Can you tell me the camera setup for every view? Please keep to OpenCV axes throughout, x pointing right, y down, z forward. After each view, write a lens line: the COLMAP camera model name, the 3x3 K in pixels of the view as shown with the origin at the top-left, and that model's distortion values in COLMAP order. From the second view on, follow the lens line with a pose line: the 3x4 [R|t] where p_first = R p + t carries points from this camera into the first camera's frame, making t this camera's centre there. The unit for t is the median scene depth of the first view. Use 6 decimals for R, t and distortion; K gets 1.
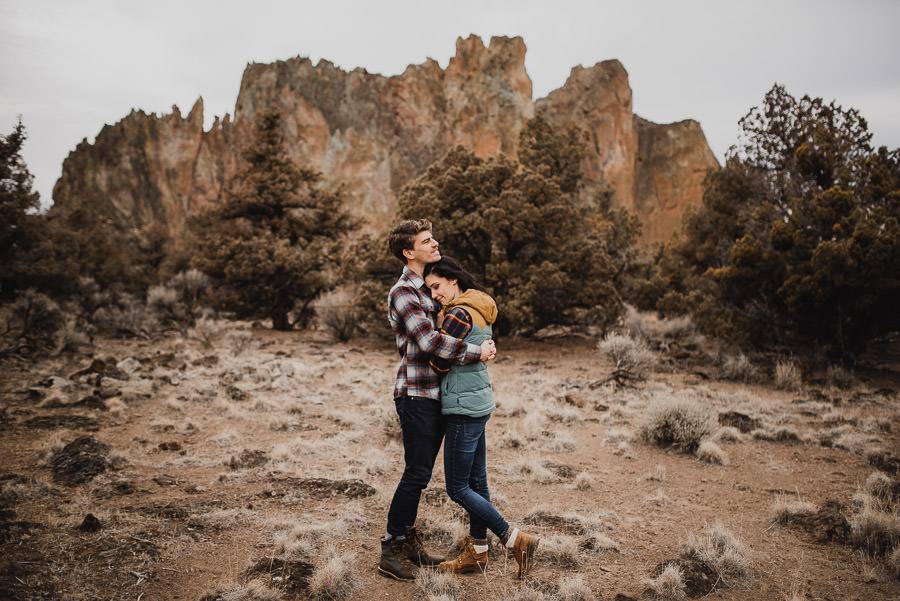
lens RADIAL K [[852.6, 0, 450.0], [0, 852.6, 300.5], [0, 0, 1]] dist [-0.075067, 0.121773]
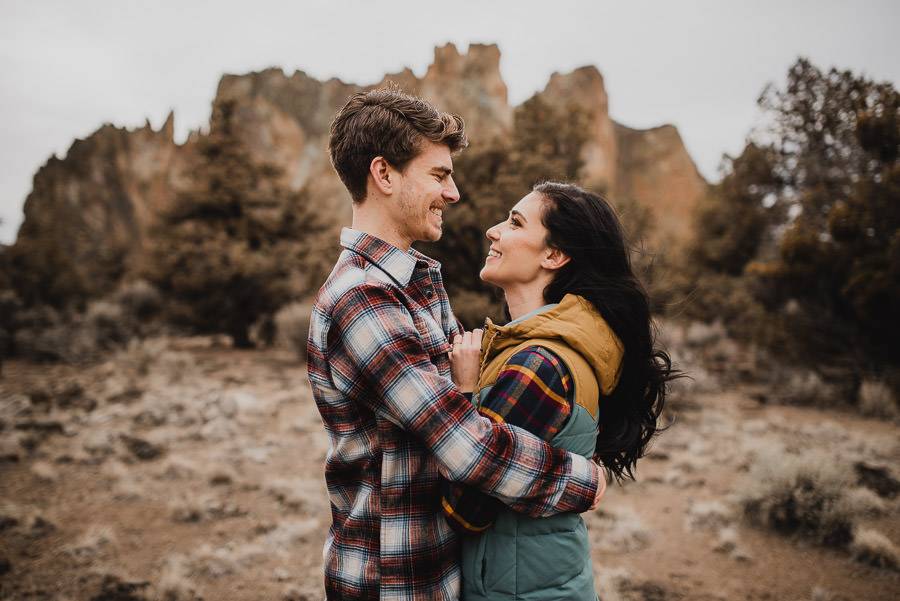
lens RADIAL K [[852.6, 0, 450.0], [0, 852.6, 300.5], [0, 0, 1]] dist [-0.075067, 0.121773]
pose [[0.999517, -0.020679, 0.023206, -0.005104], [0.020912, 0.999733, -0.009823, -0.001029], [-0.022996, 0.010304, 0.999682, 0.128913]]
